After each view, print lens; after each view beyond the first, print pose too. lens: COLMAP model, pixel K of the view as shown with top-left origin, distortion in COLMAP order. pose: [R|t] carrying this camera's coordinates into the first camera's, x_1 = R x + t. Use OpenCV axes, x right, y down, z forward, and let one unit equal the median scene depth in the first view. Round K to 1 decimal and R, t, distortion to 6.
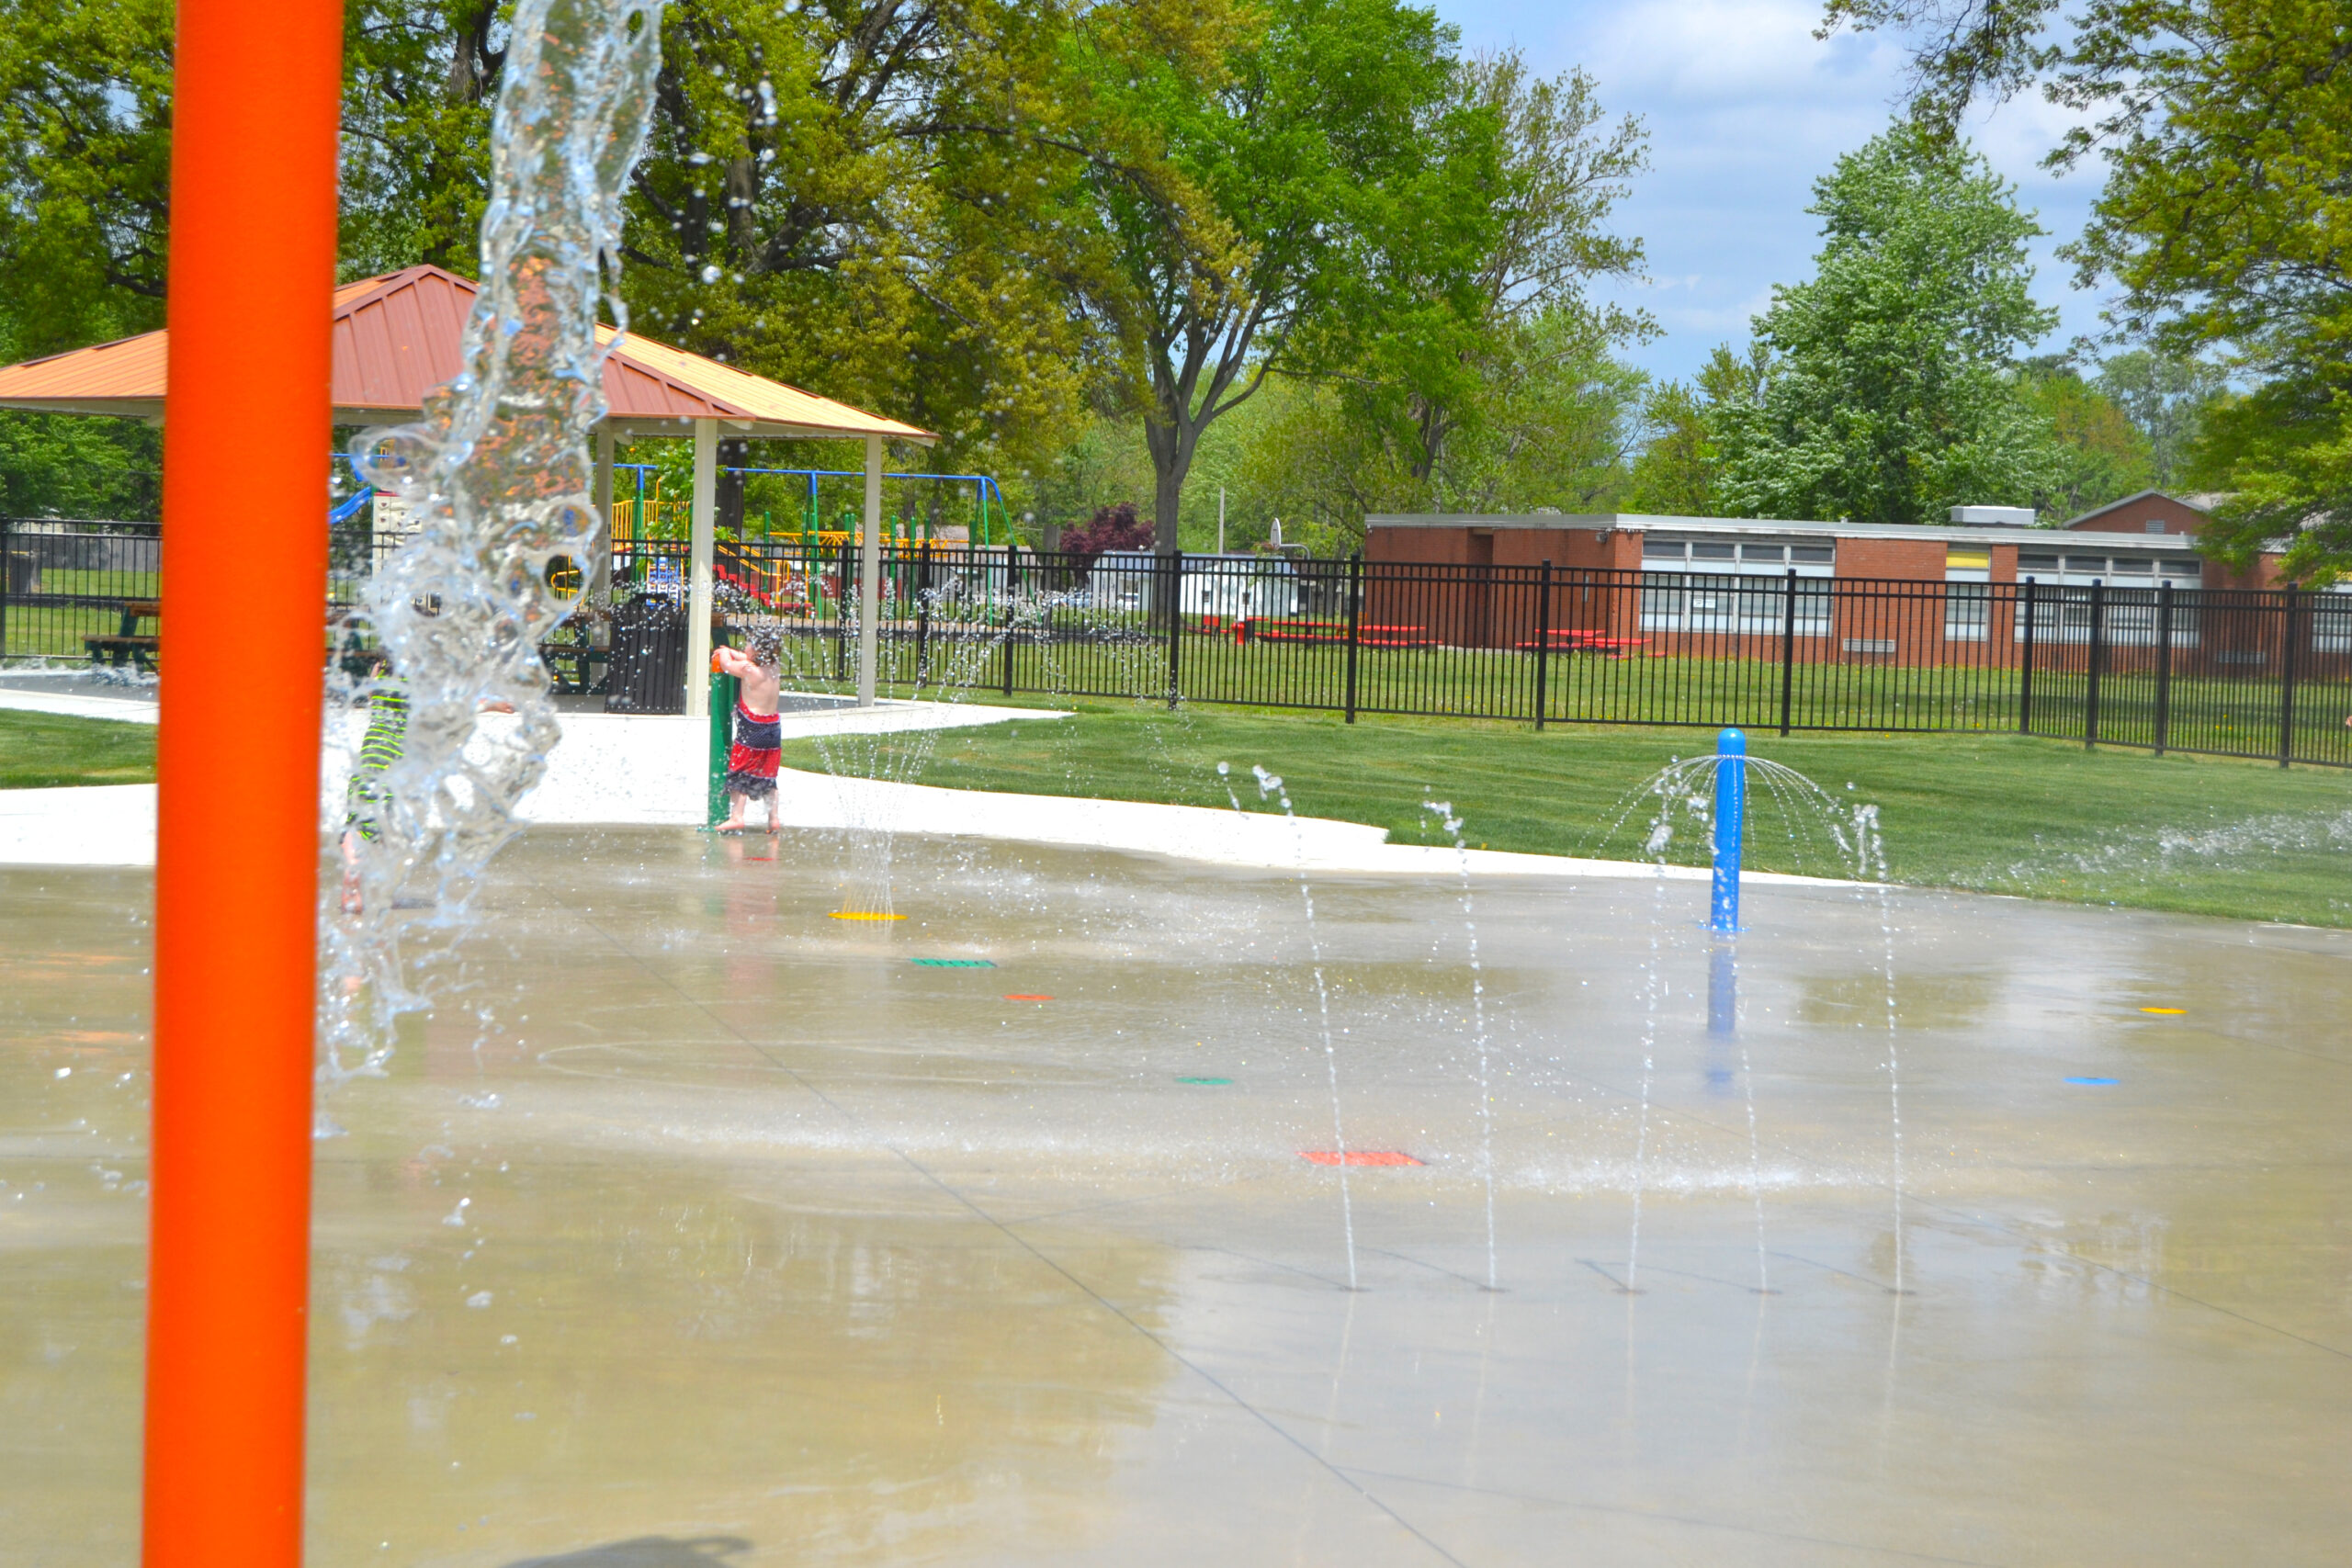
lens RADIAL K [[4692.5, 0, 1192.9], [0, 4692.5, 796.1], [0, 0, 1]] dist [-0.045660, 0.000000]
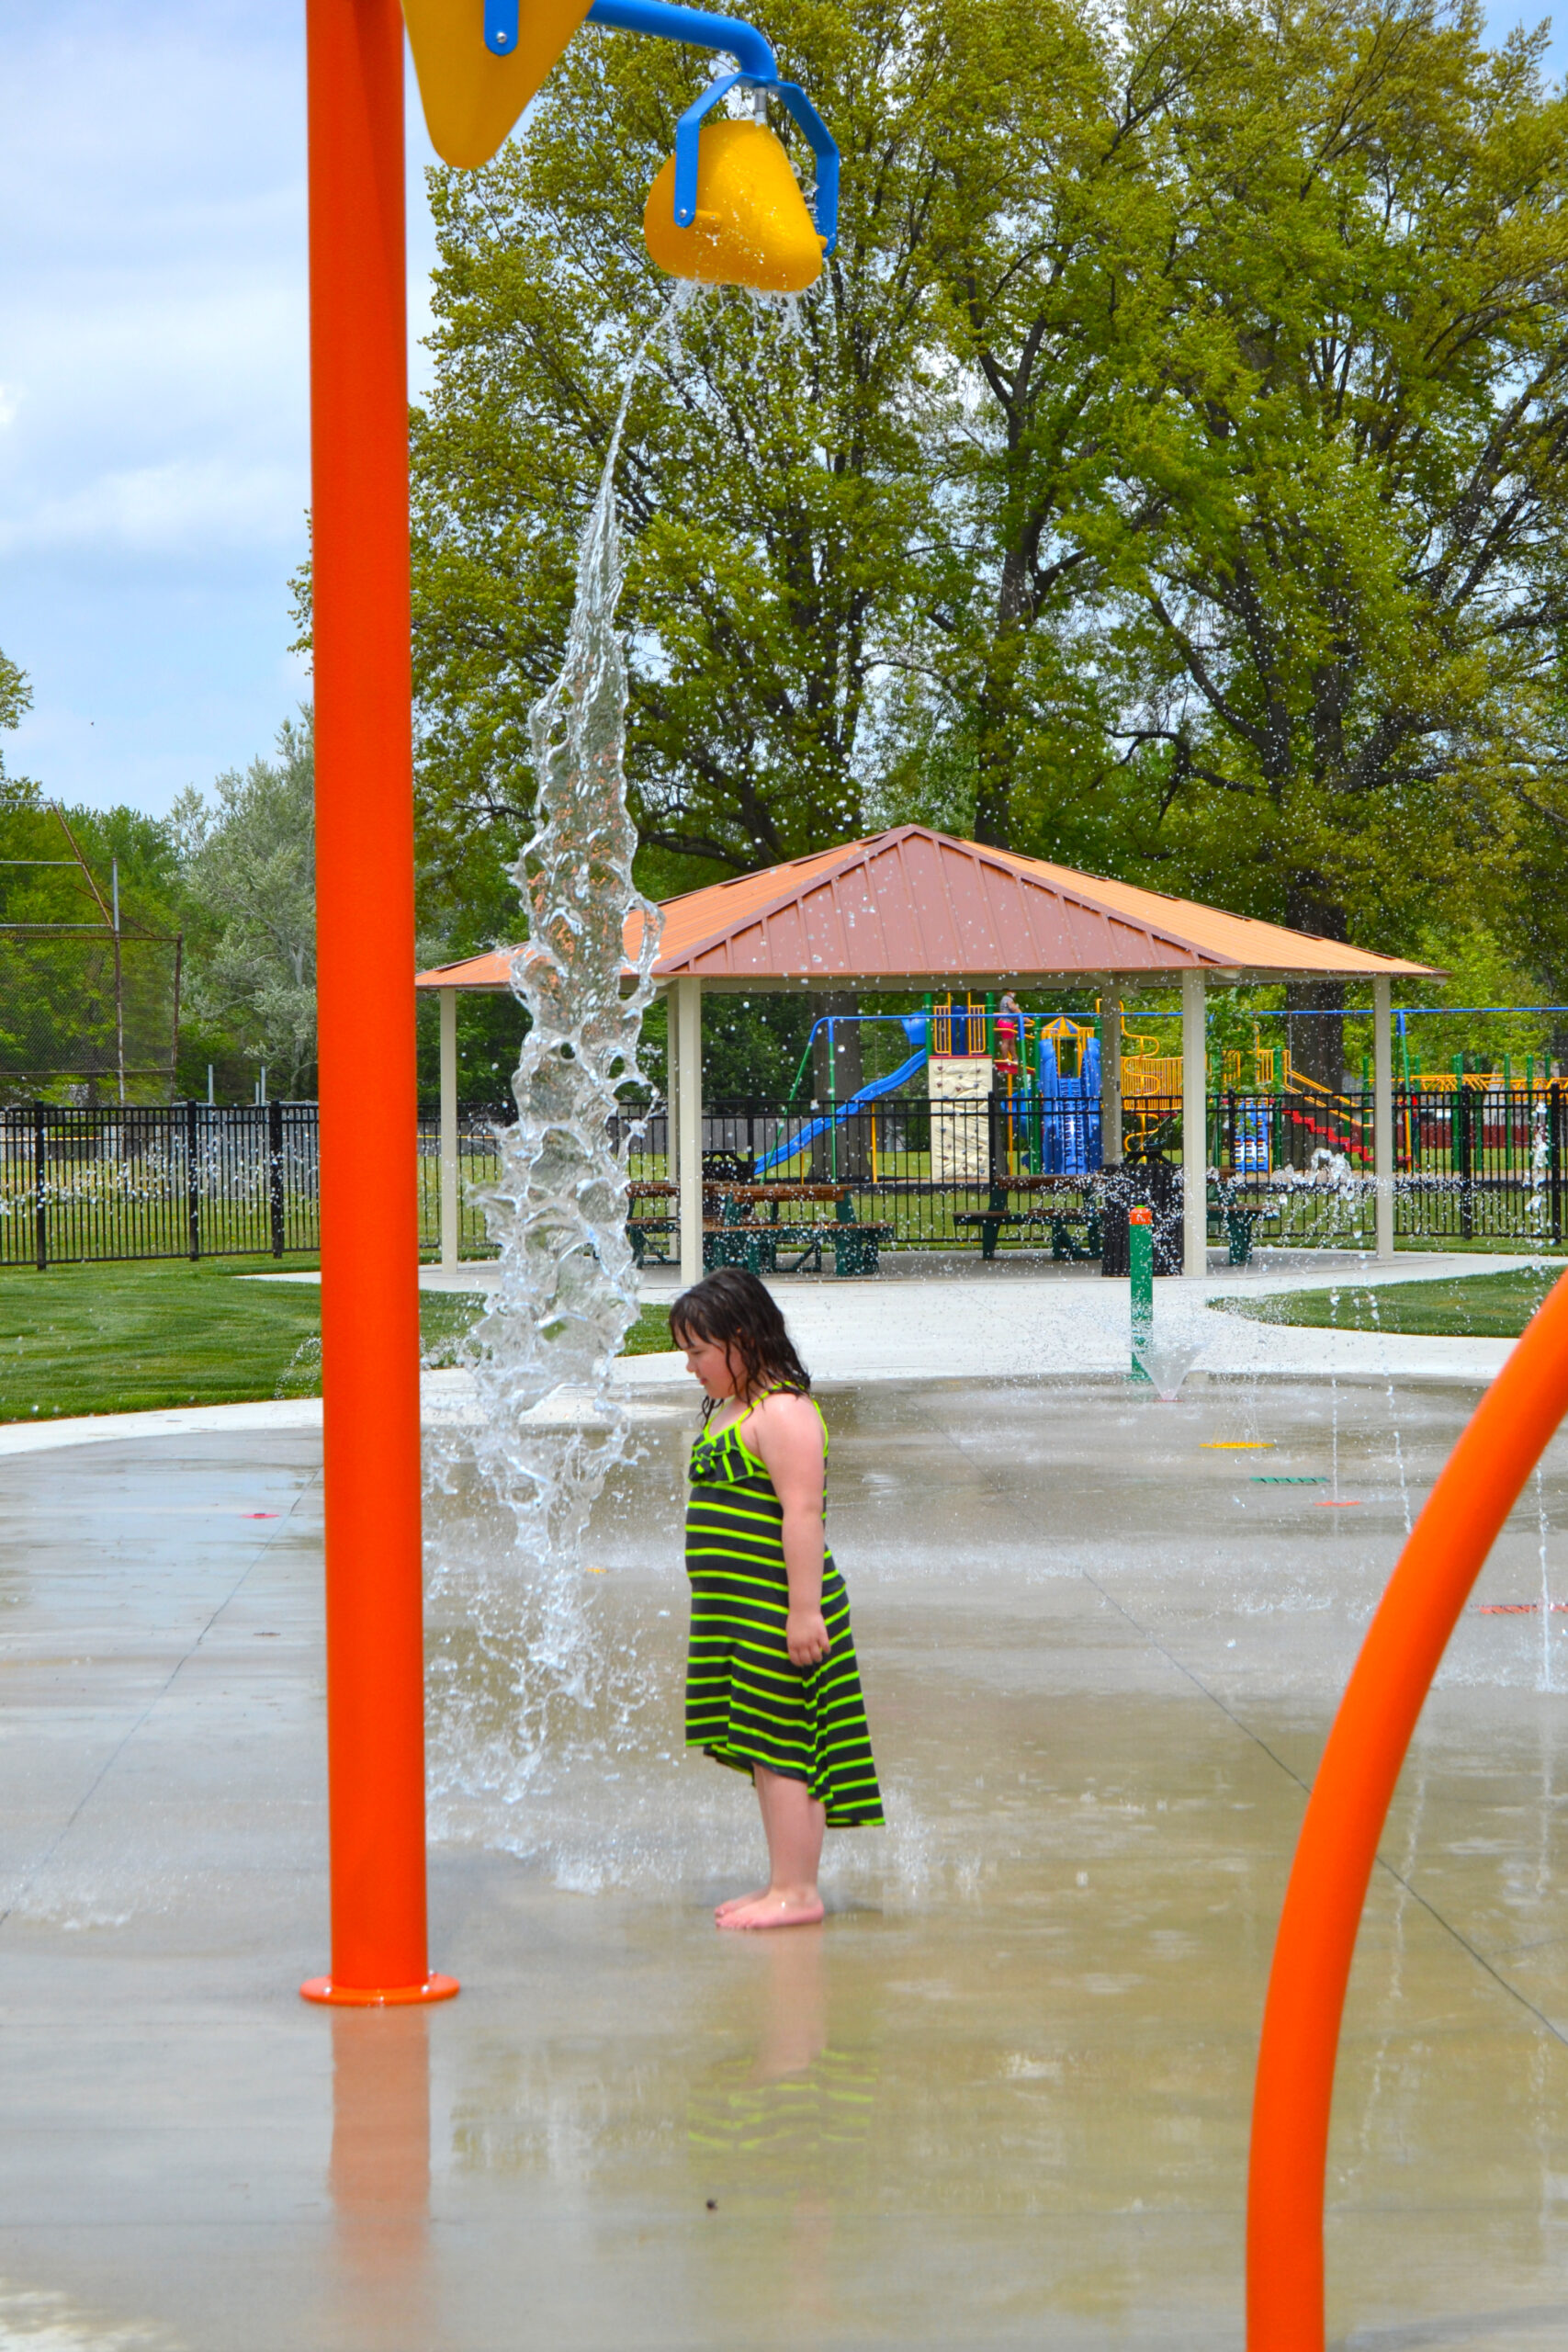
lens RADIAL K [[5440.9, 0, 796.0], [0, 5440.9, 1166.2], [0, 0, 1]] dist [0.150125, 0.000000]
pose [[0.977370, -0.042561, -0.207212, 0.017246], [0.034115, 0.998442, -0.044167, 0.002583], [0.208769, 0.036099, 0.977299, -0.042302]]
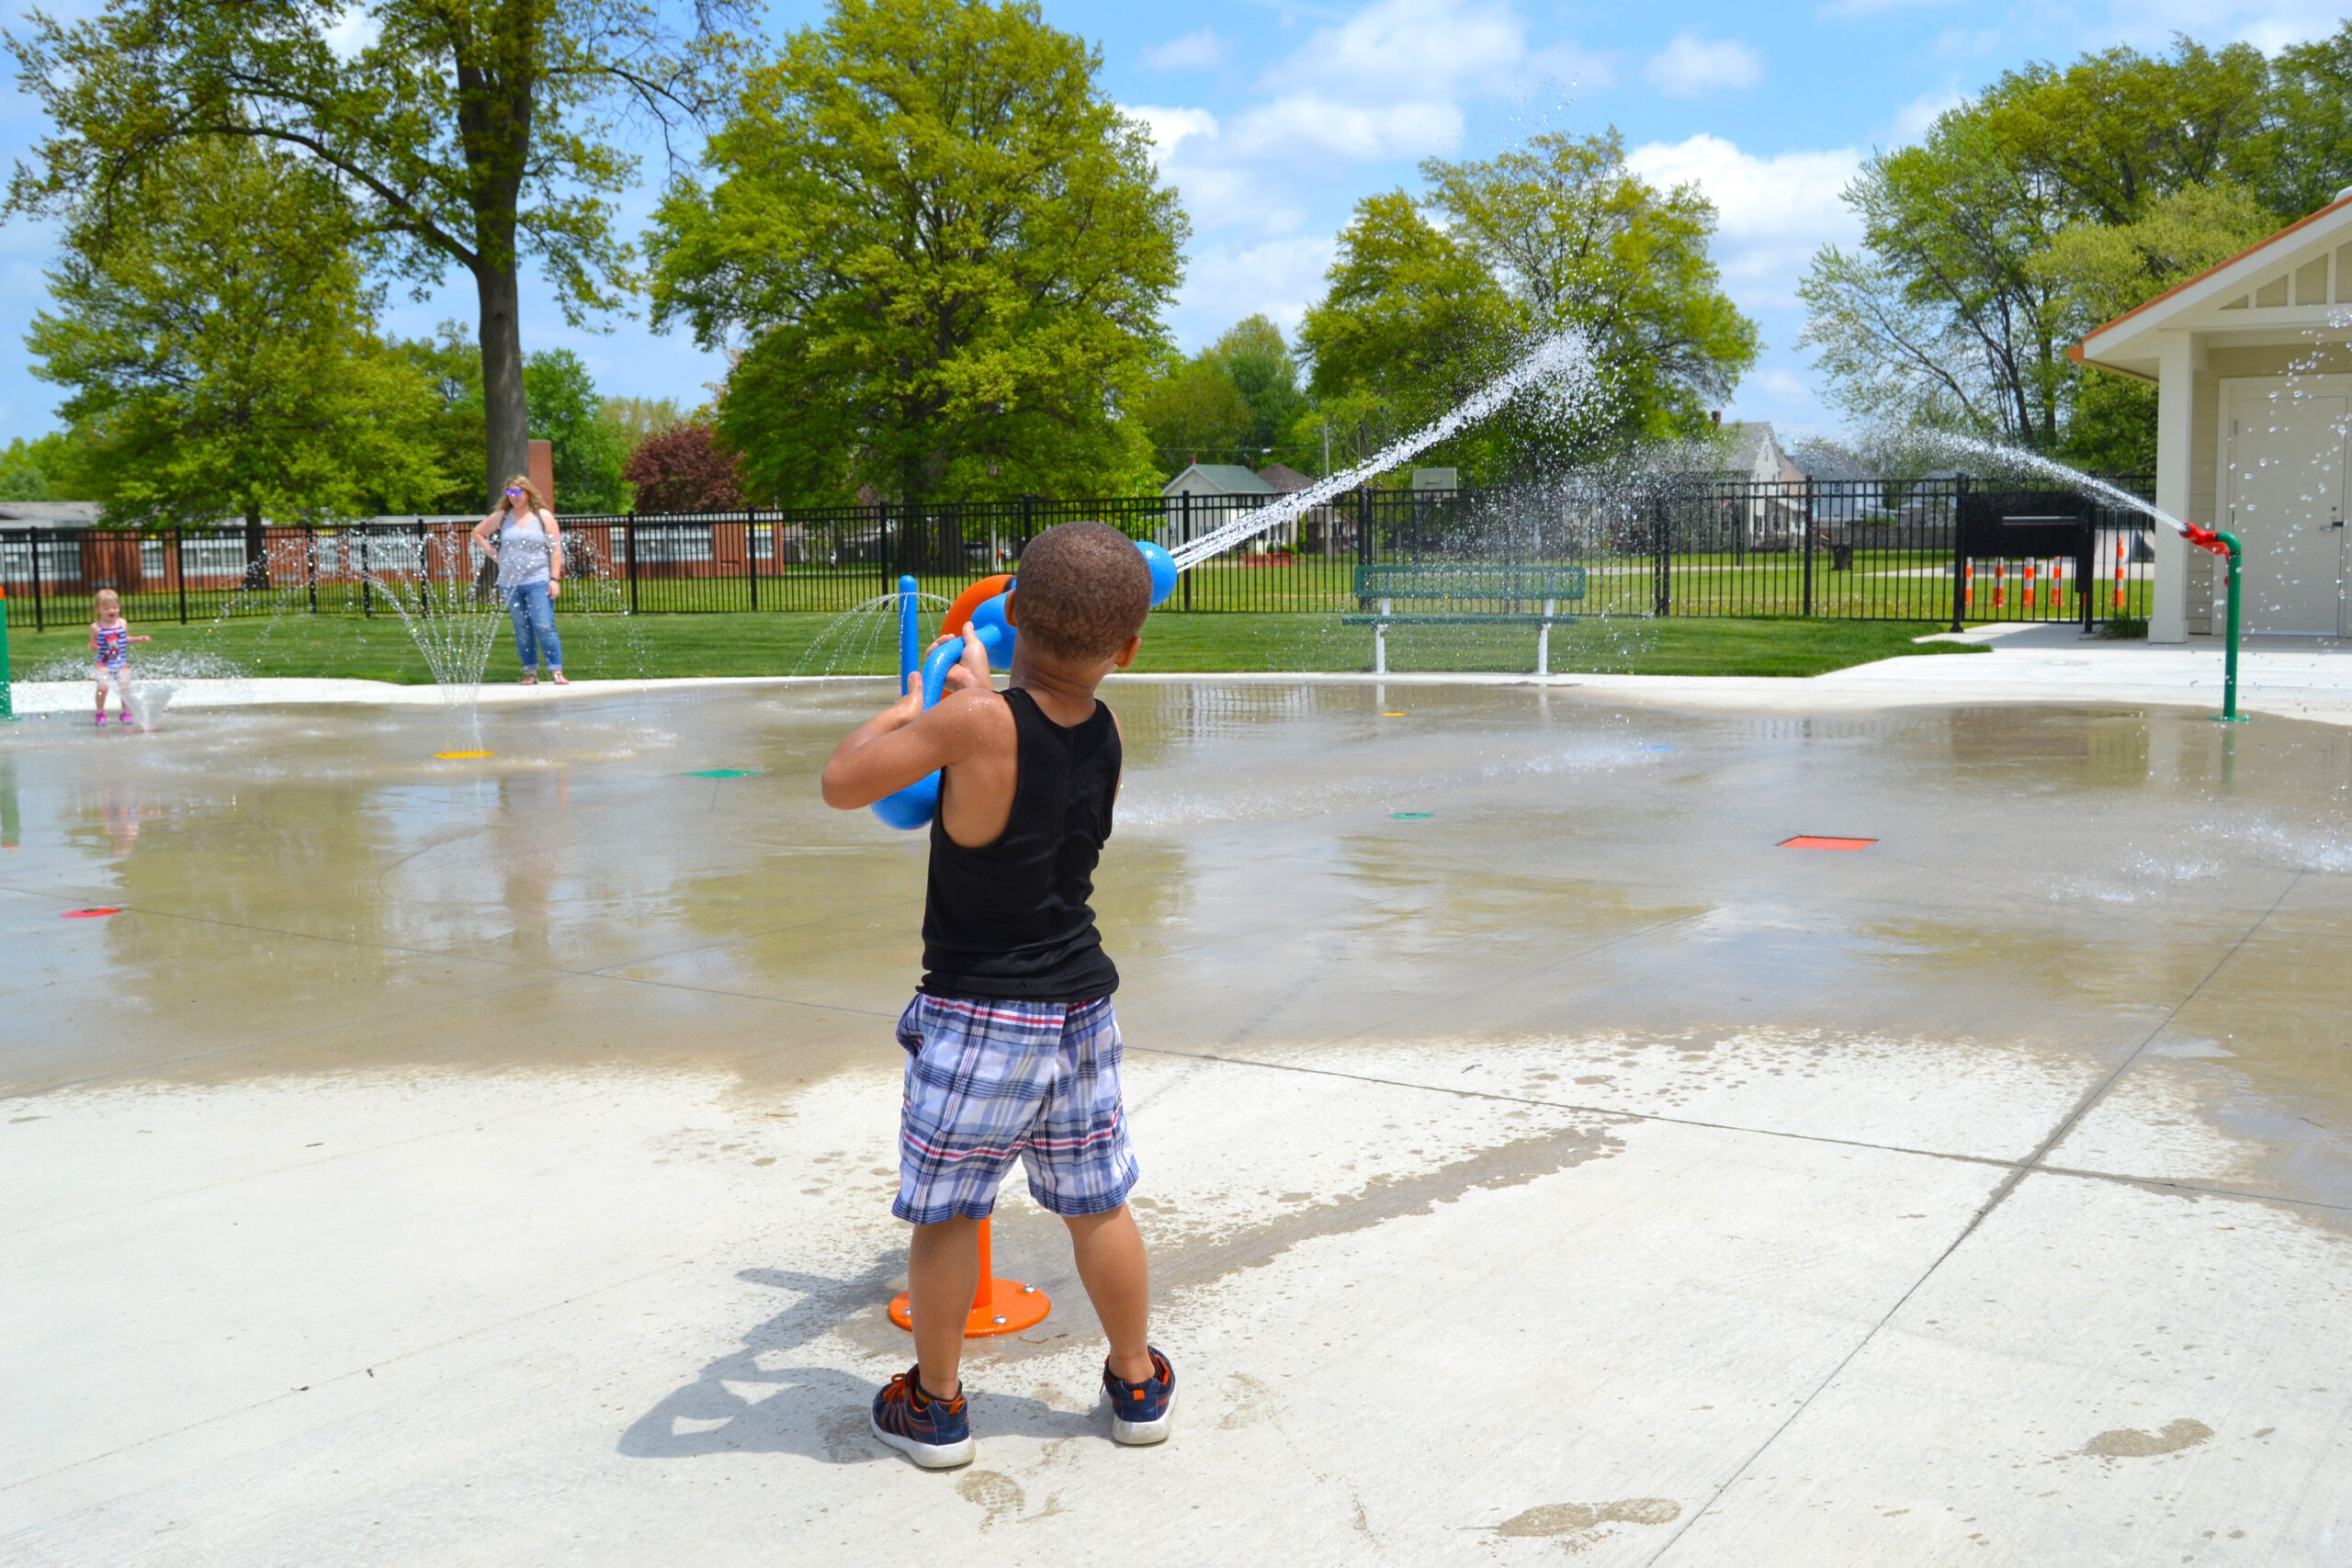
lens RADIAL K [[2210.4, 0, 1166.4], [0, 2210.4, 806.2], [0, 0, 1]] dist [-0.060040, 0.000000]
pose [[0.733421, -0.127424, 0.667725, -0.054638], [0.075400, 0.991462, 0.106385, -0.001818], [-0.675580, -0.027679, 0.736767, 0.063928]]
